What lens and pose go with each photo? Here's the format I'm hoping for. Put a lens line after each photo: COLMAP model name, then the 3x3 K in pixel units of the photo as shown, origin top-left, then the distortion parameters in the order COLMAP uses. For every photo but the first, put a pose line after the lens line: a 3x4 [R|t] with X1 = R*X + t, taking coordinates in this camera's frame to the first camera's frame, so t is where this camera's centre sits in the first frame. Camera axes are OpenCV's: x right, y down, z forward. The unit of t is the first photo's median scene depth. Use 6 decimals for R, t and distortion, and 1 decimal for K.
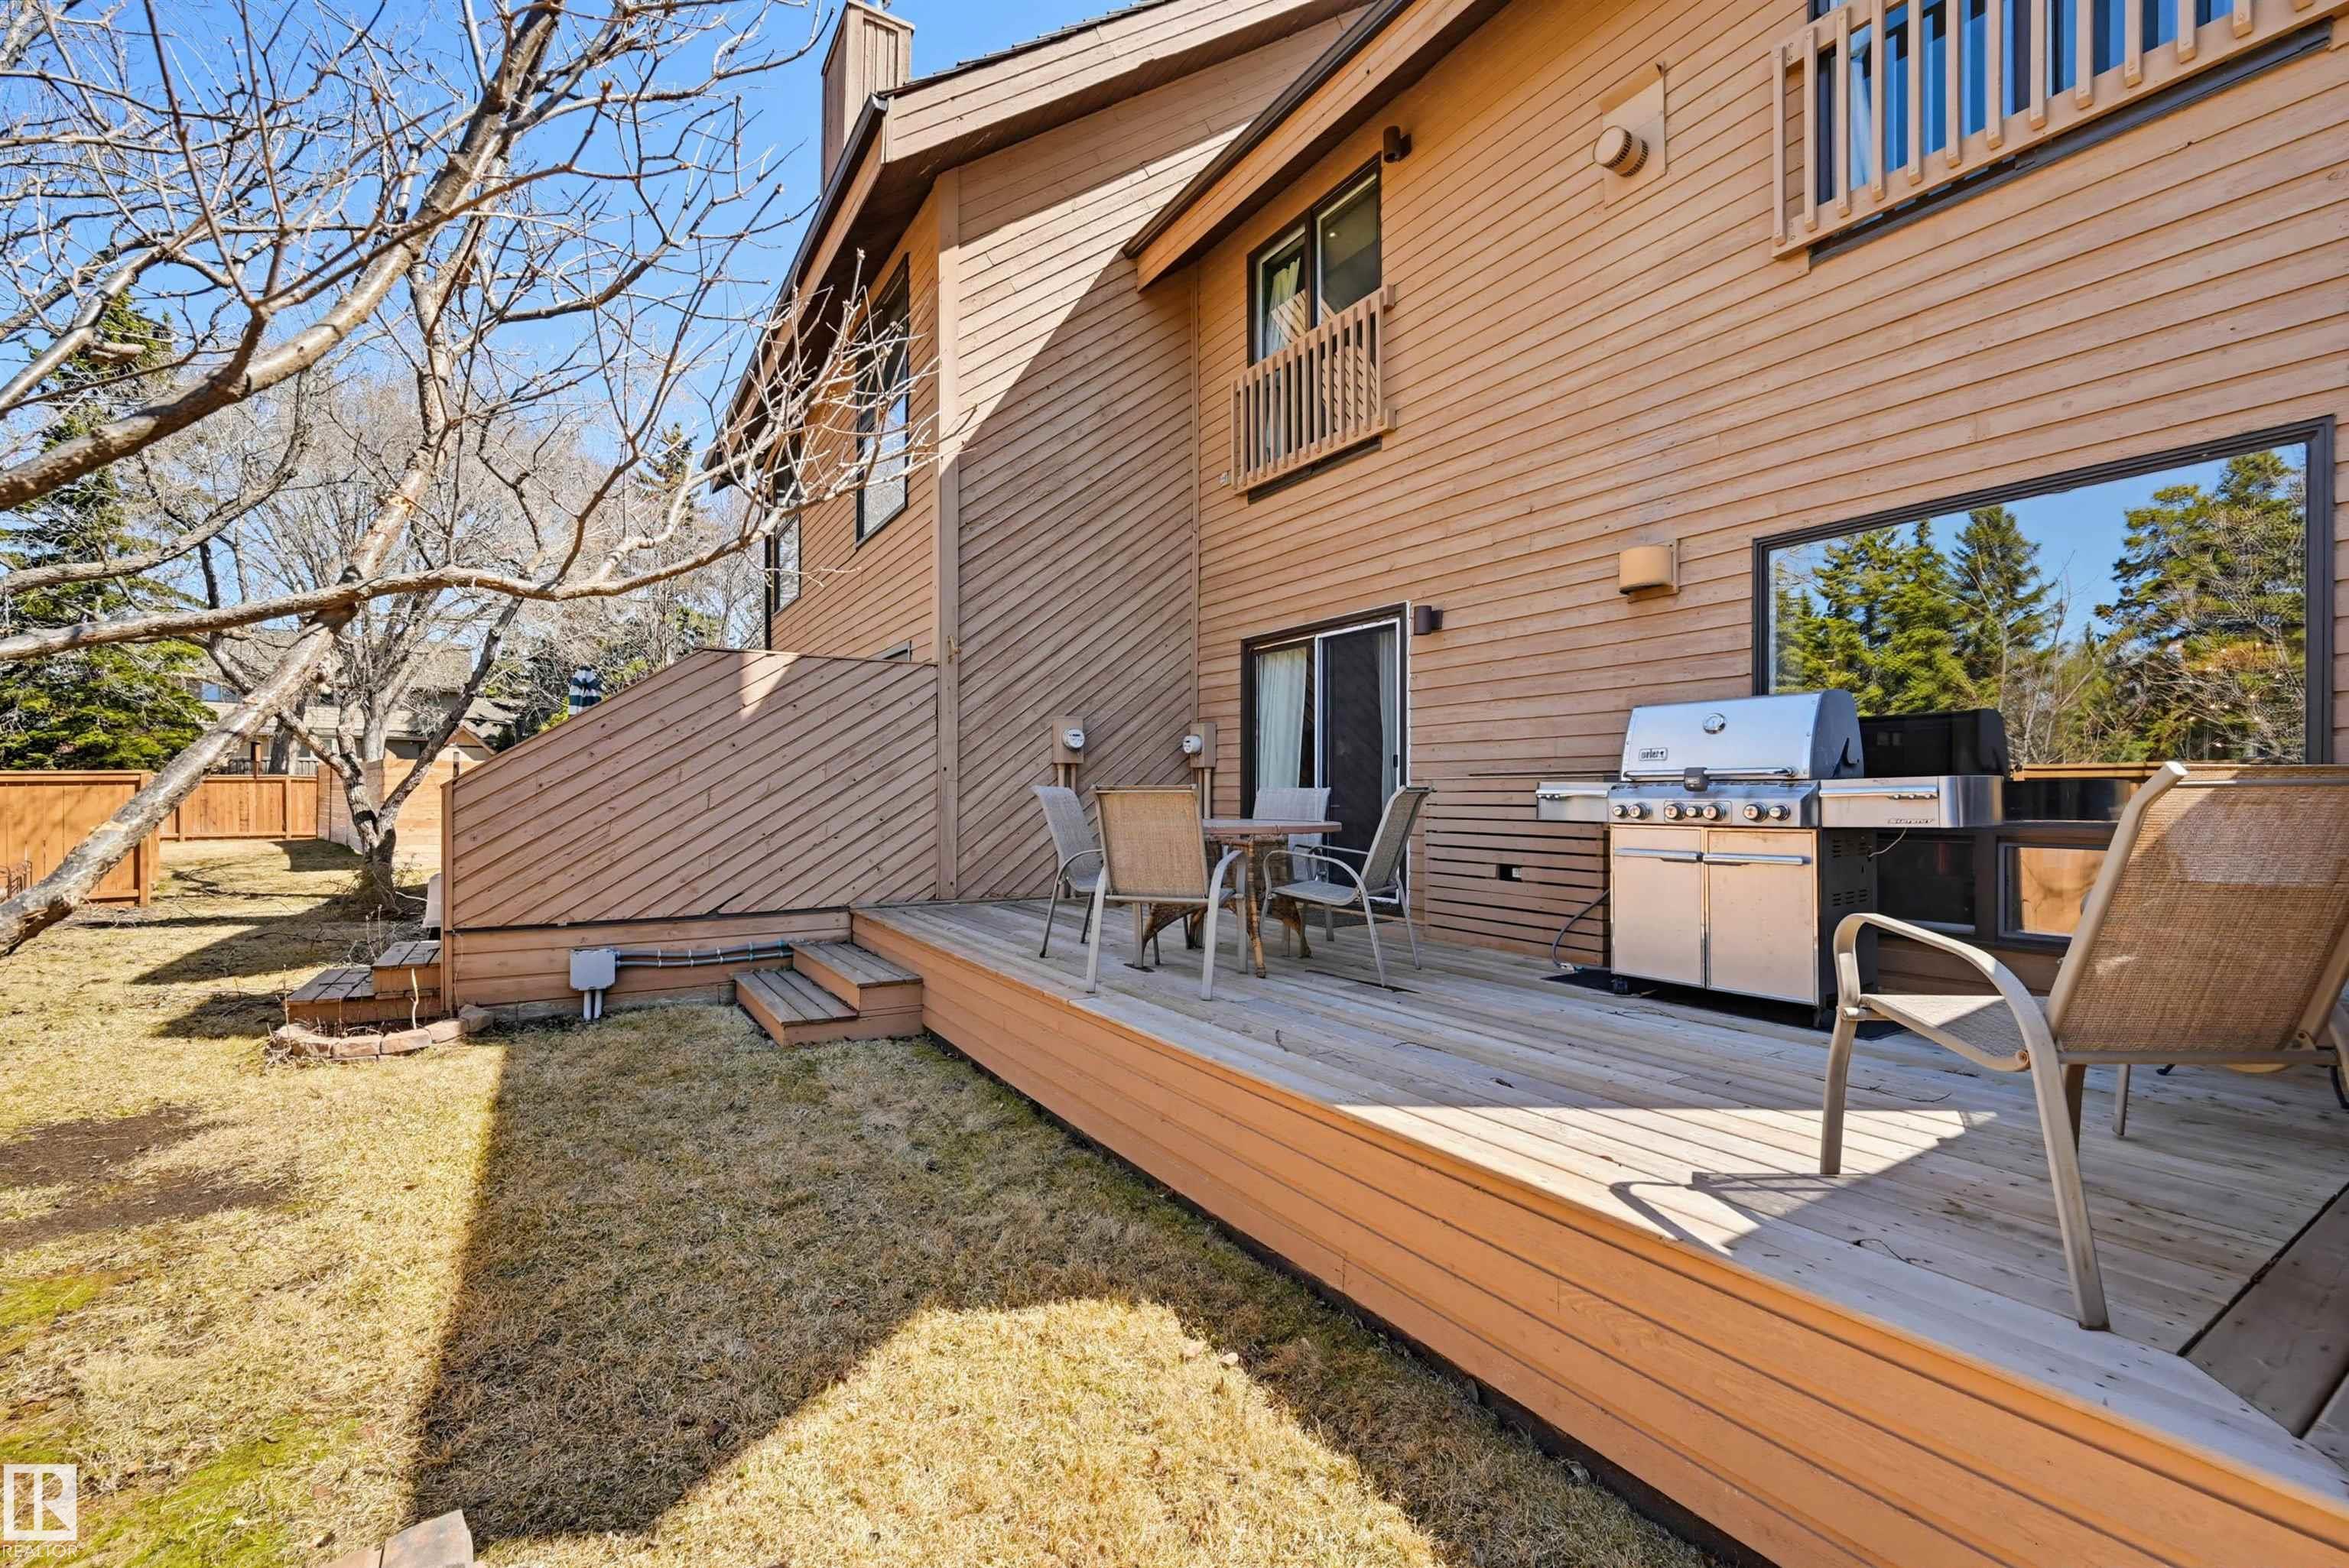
lens RADIAL K [[1006.4, 0, 1181.2], [0, 1006.4, 795.2], [0, 0, 1]] dist [-0.000005, -0.000449]
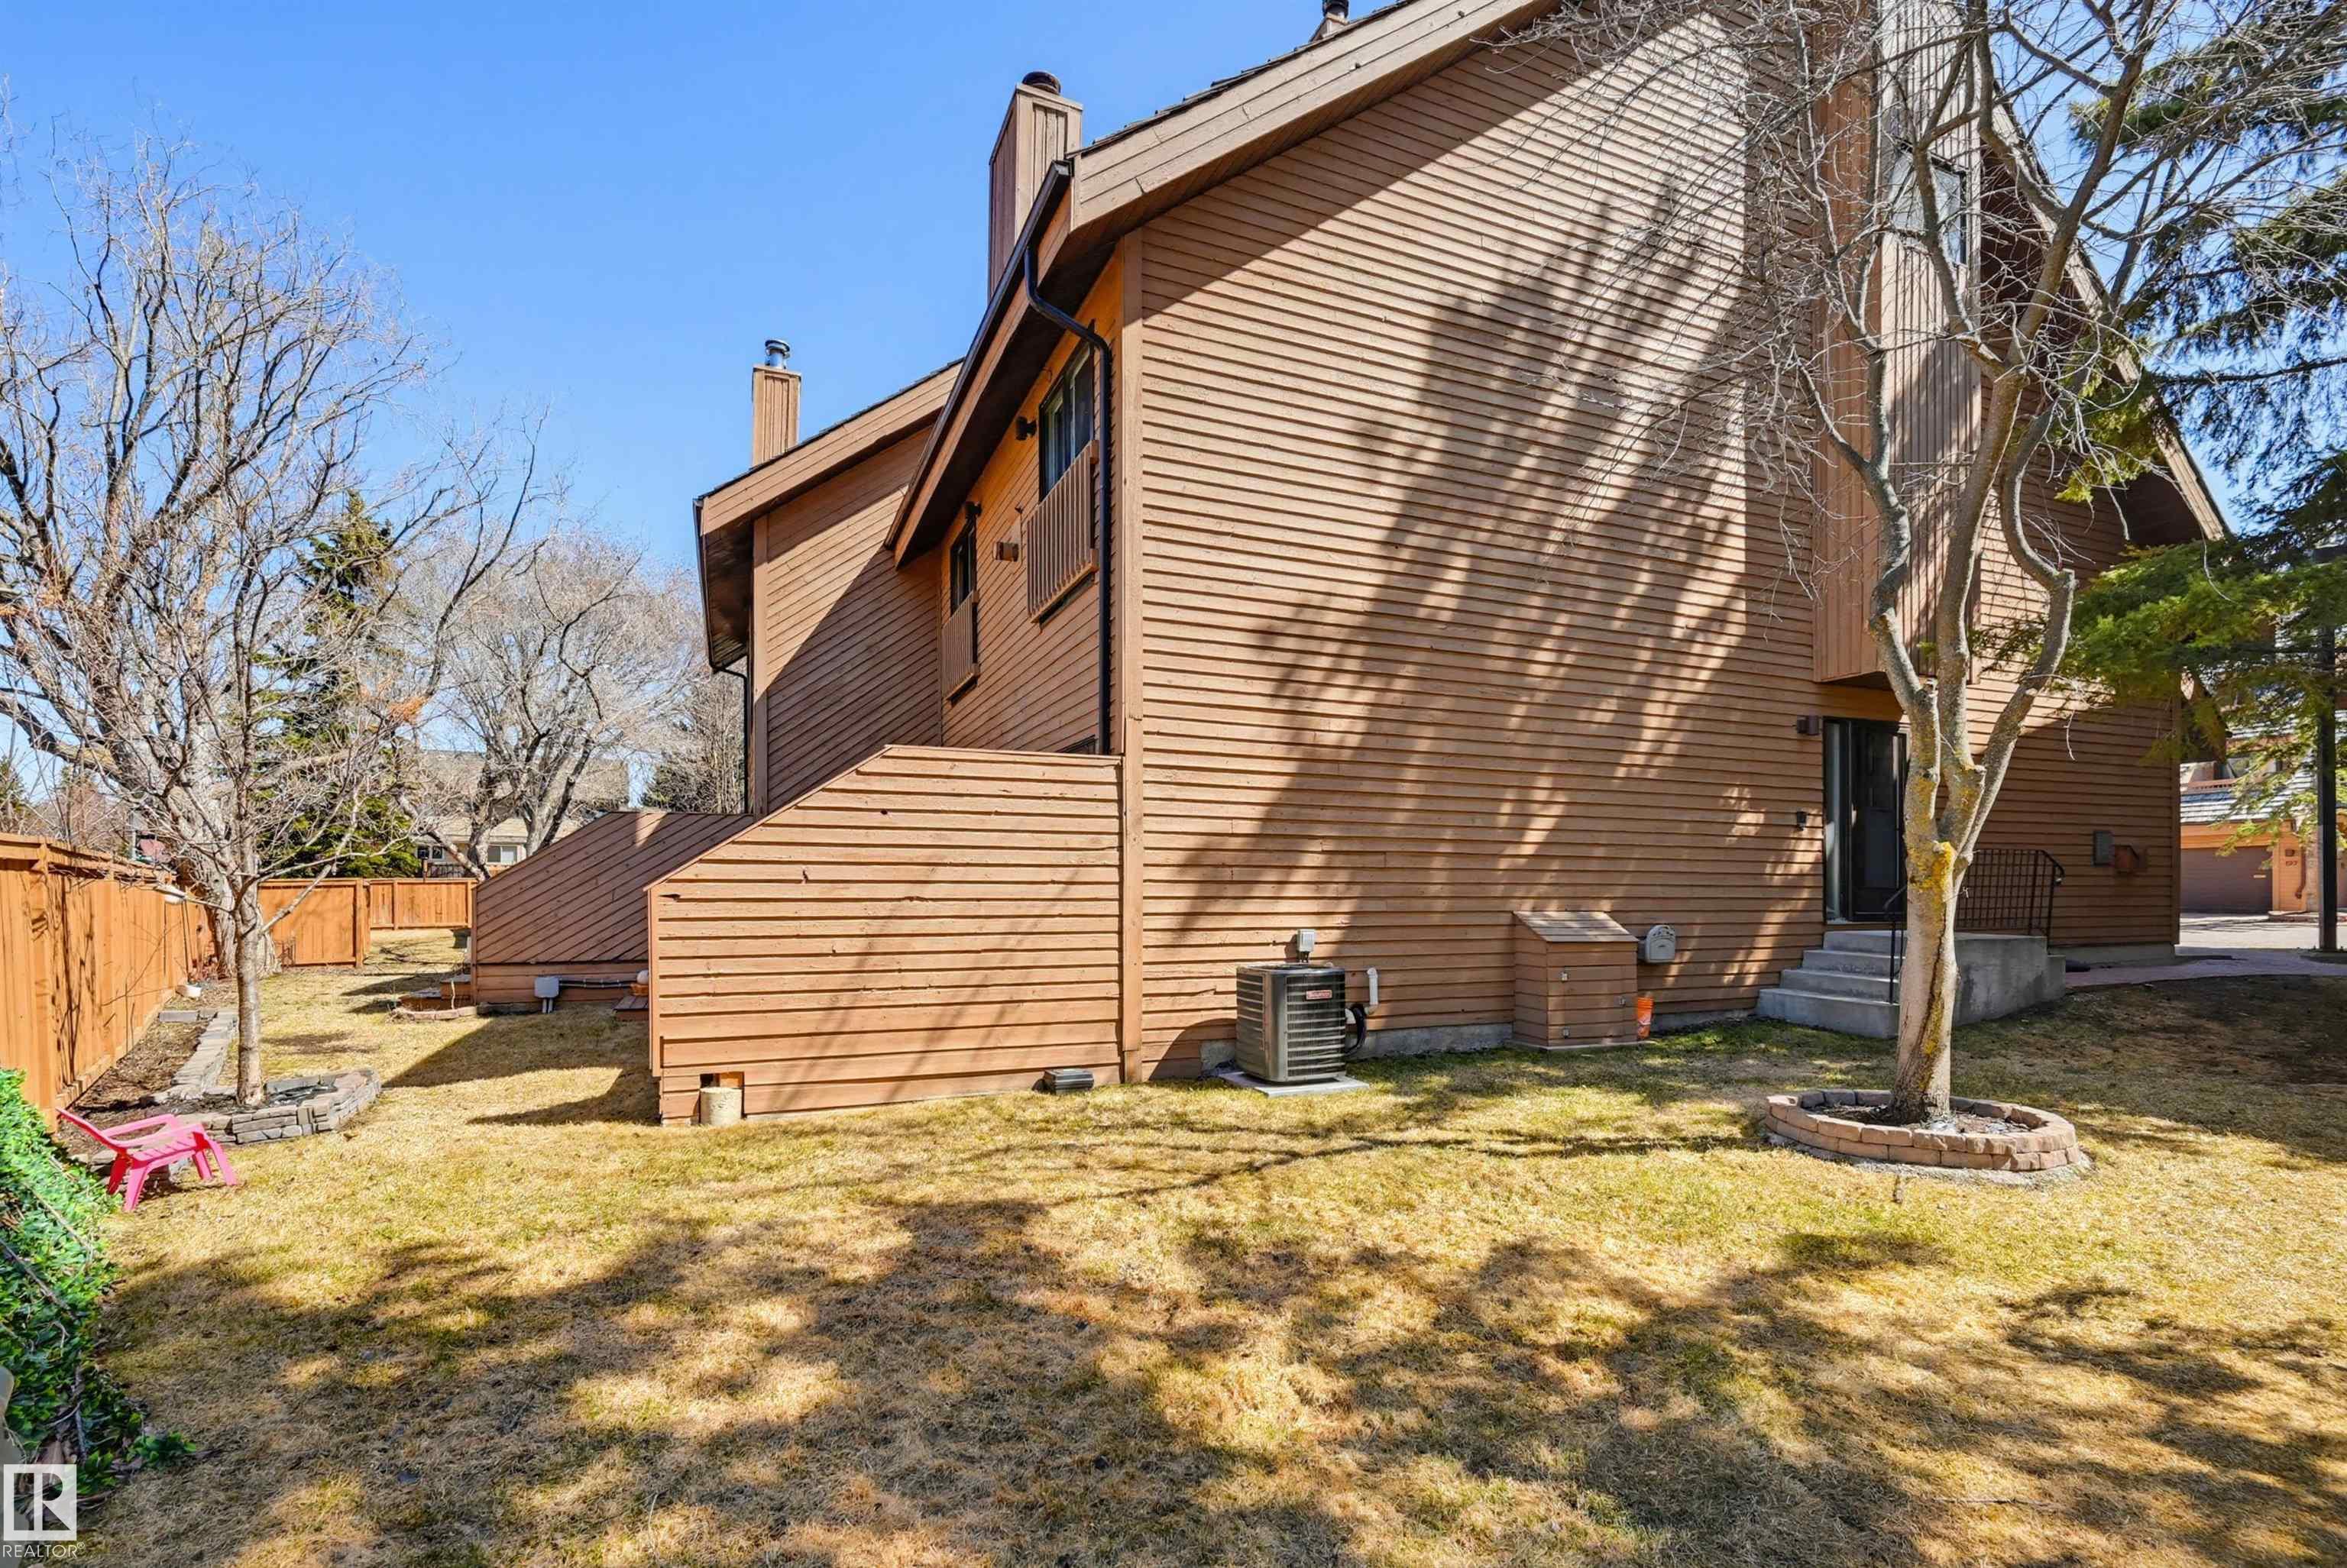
lens RADIAL K [[1093.5, 0, 1206.9], [0, 1093.5, 903.4], [0, 0, 1]] dist [-0.011753, -0.000281]
pose [[0.987565, 0.002858, -0.157182, 0.851638], [-0.002066, 0.999984, 0.005202, 0.005626], [0.157195, -0.004813, 0.987556, -0.722811]]
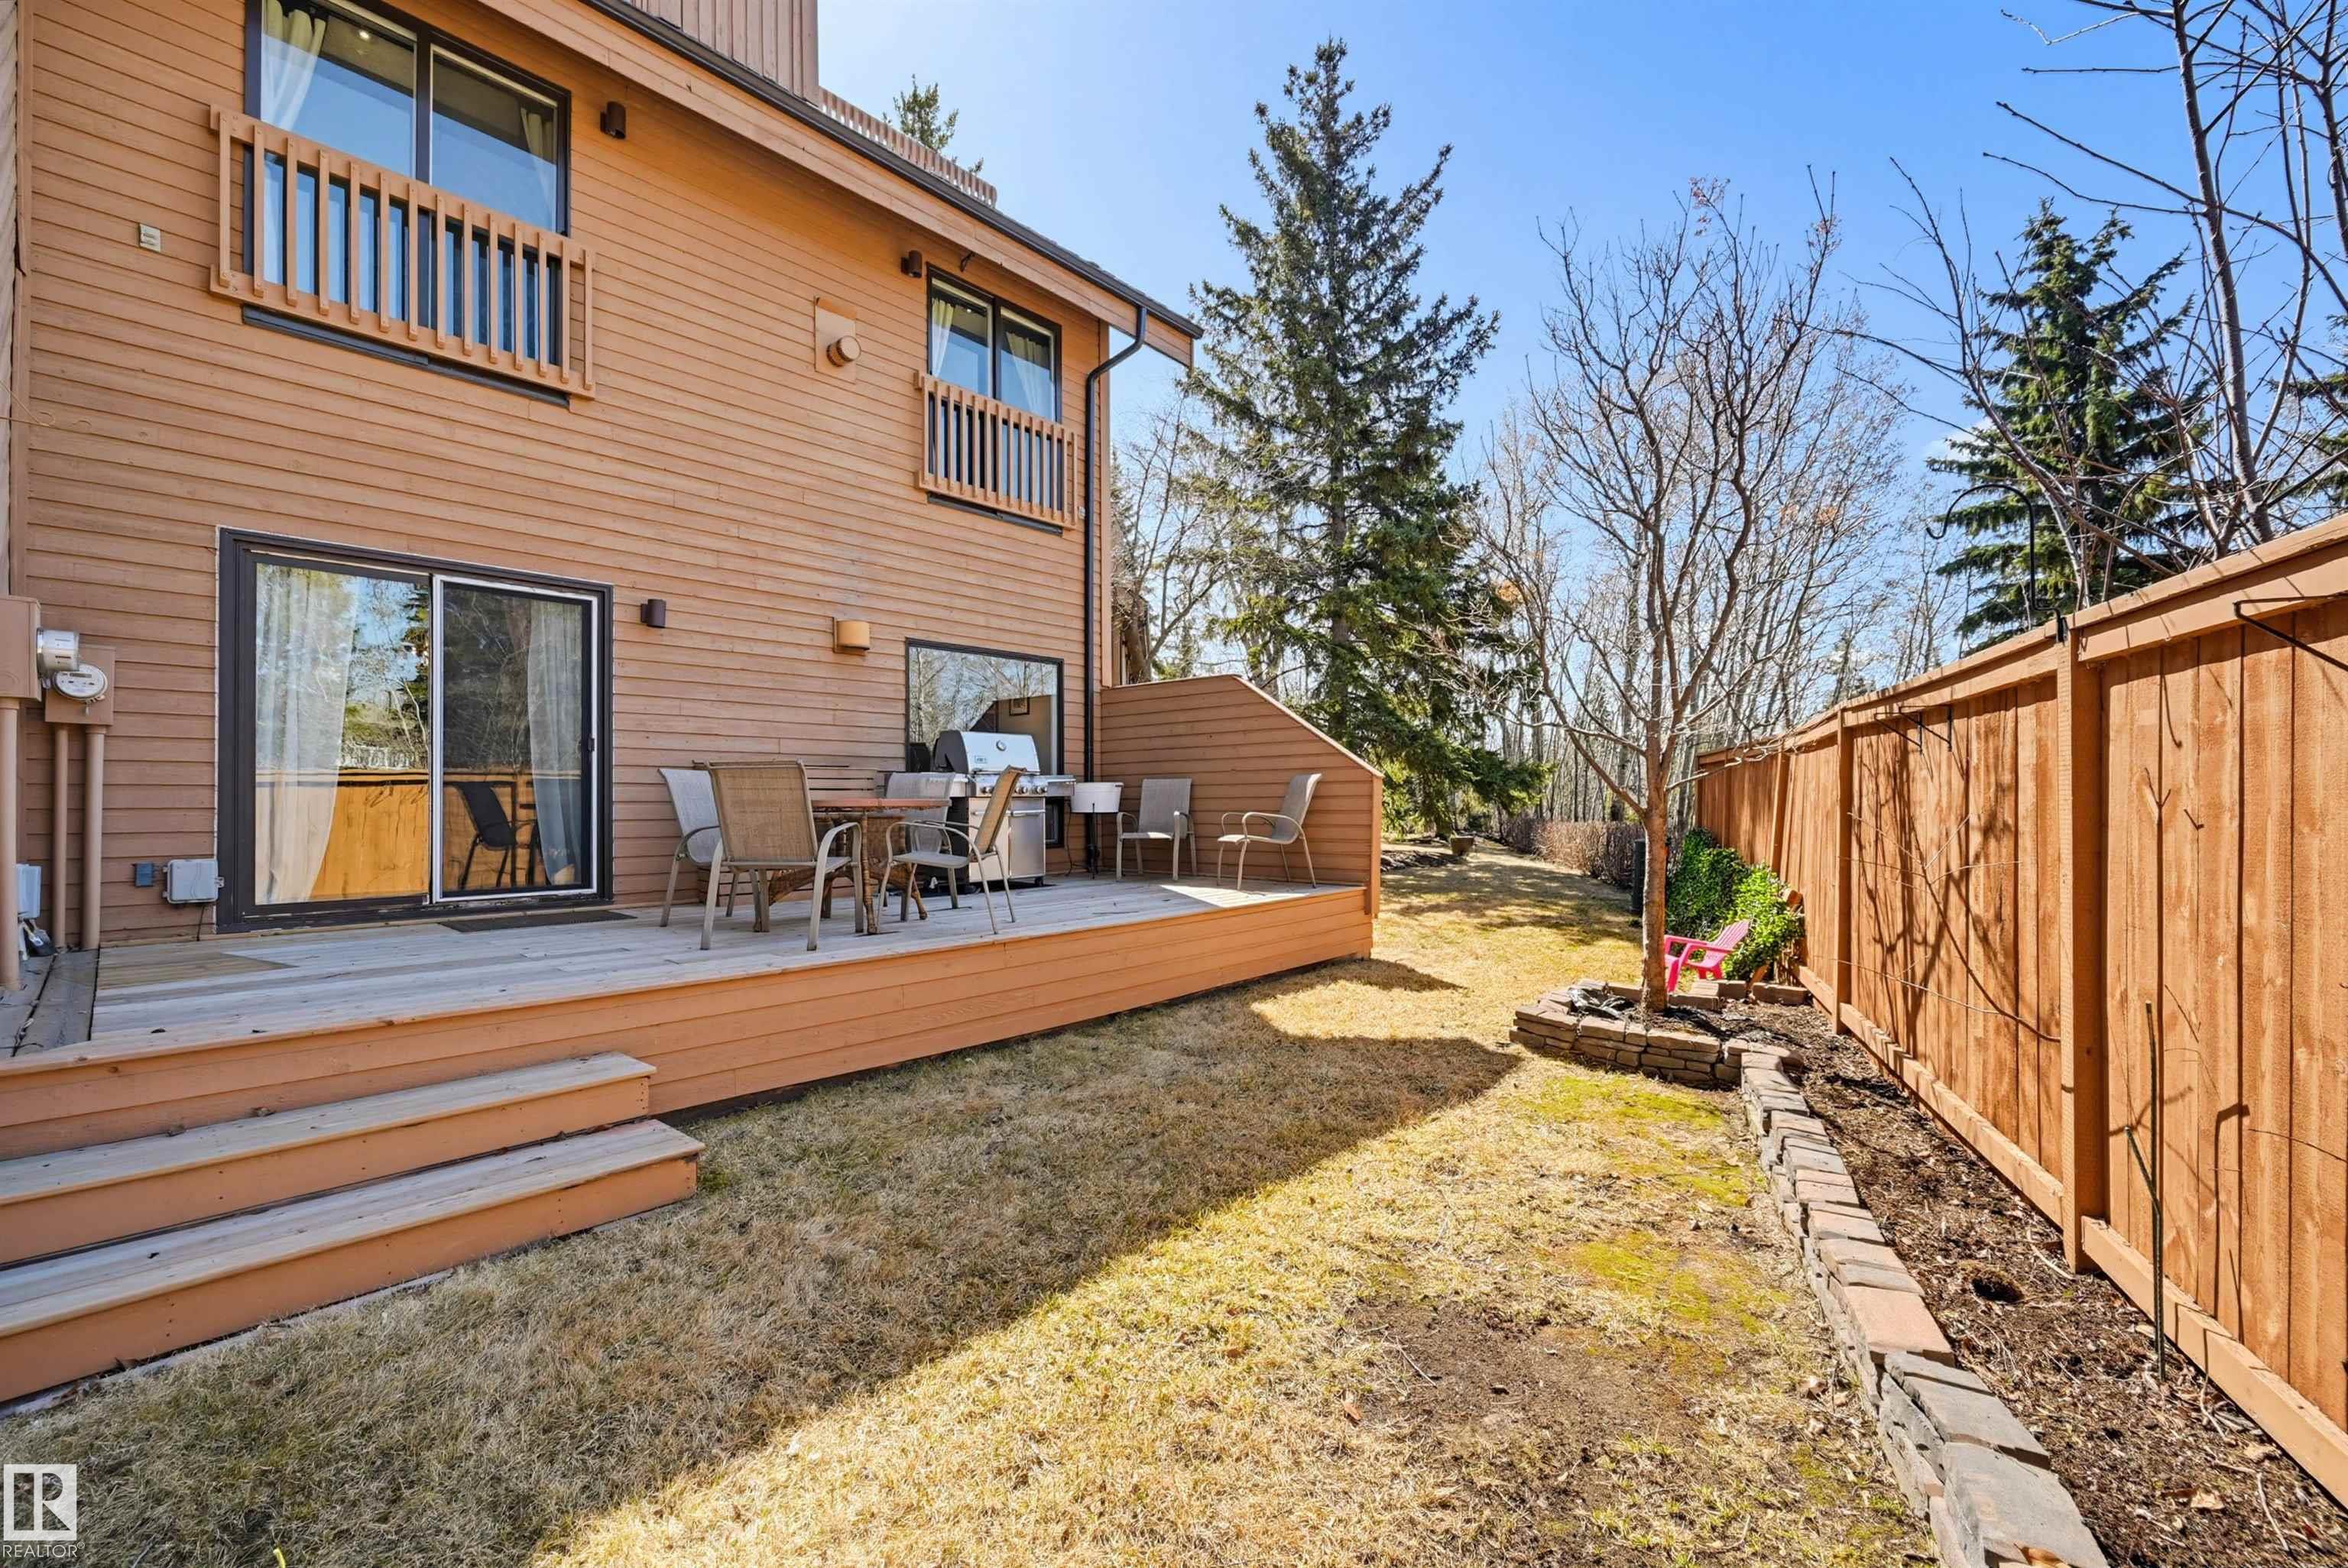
lens RADIAL K [[976.8, 0, 1165.1], [0, 976.8, 799.5], [0, 0, 1]] dist [-0.001607, -0.000062]
pose [[-0.268756, 0.010111, 0.963155, -0.808434], [0.006197, 0.999942, -0.008767, 0.028988], [-0.963188, 0.003612, -0.268804, 0.703082]]
